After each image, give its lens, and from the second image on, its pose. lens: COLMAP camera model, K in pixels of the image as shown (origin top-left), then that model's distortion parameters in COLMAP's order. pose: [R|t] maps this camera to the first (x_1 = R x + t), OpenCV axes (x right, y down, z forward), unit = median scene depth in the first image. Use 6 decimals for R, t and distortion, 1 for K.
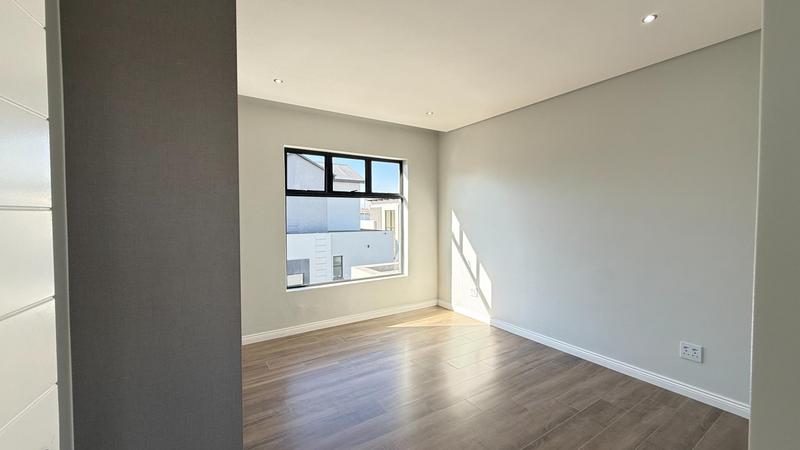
lens RADIAL K [[319.1, 0, 400.0], [0, 319.1, 225.0], [0, 0, 1]] dist [0.001120, 0.000093]
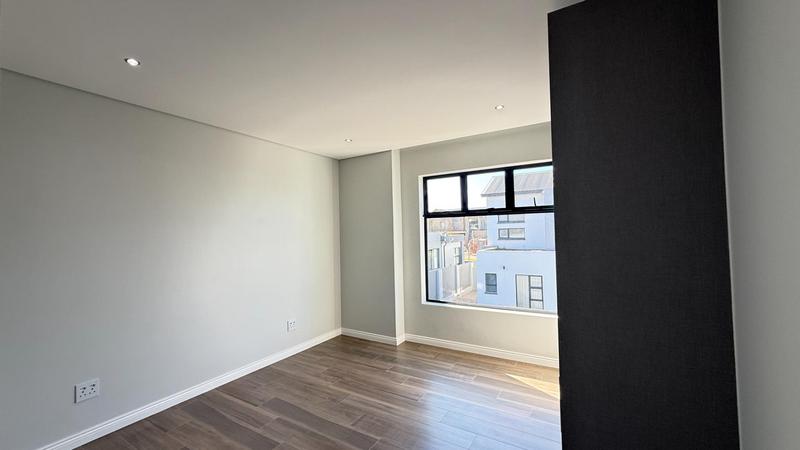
lens RADIAL K [[319.1, 0, 400.0], [0, 319.1, 225.0], [0, 0, 1]] dist [0.001120, 0.000093]
pose [[0.427376, -0.034777, -0.903405, 0.582306], [-0.010897, 0.998989, -0.043611, -0.016187], [0.904008, 0.028482, 0.426565, 0.400367]]
